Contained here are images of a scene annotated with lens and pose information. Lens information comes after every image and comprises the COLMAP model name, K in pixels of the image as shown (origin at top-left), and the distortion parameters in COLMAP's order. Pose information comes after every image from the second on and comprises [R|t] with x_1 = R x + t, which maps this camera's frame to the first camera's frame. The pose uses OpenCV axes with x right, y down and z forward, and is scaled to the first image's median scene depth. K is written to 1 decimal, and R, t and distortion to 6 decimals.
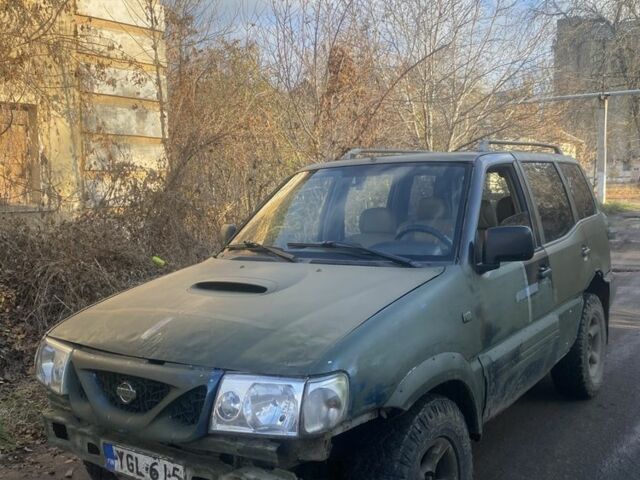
lens RADIAL K [[636.7, 0, 325.6], [0, 636.7, 240.3], [0, 0, 1]] dist [0.009669, 0.000000]
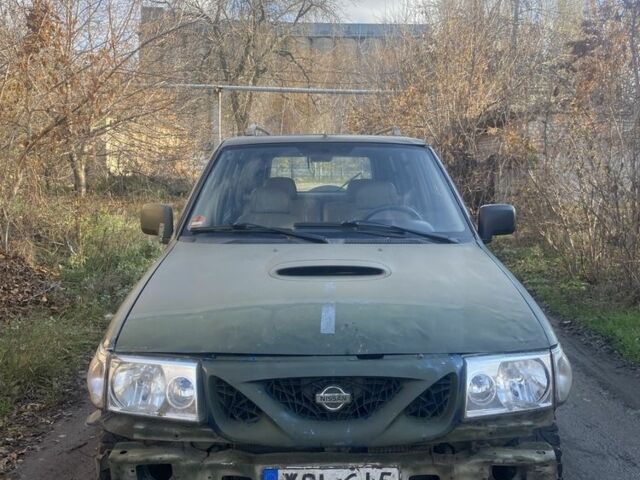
lens RADIAL K [[636.7, 0, 324.7], [0, 636.7, 241.2], [0, 0, 1]] dist [0.009669, 0.000000]
pose [[0.815897, -0.027357, 0.577550, -0.803504], [0.012351, 0.999477, 0.029895, 0.005908], [-0.578066, -0.017258, 0.815808, 0.325894]]
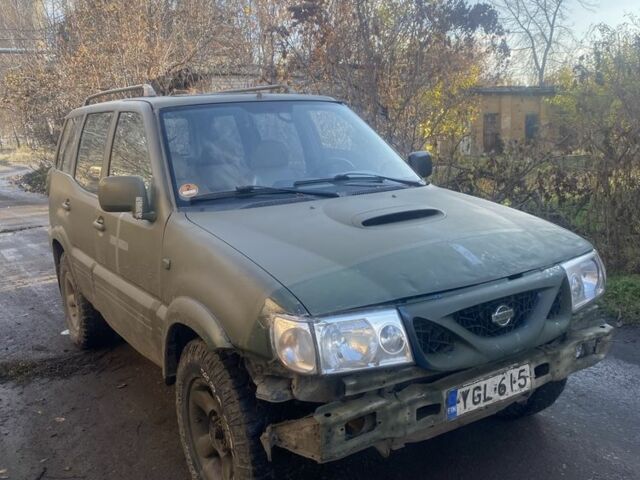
lens RADIAL K [[636.7, 0, 324.8], [0, 636.7, 240.2], [0, 0, 1]] dist [0.009669, 0.000000]
pose [[0.400511, -0.149109, 0.904078, -1.298698], [0.105825, 0.987595, 0.116002, -0.019809], [-0.910161, 0.049214, 0.411322, 0.842489]]
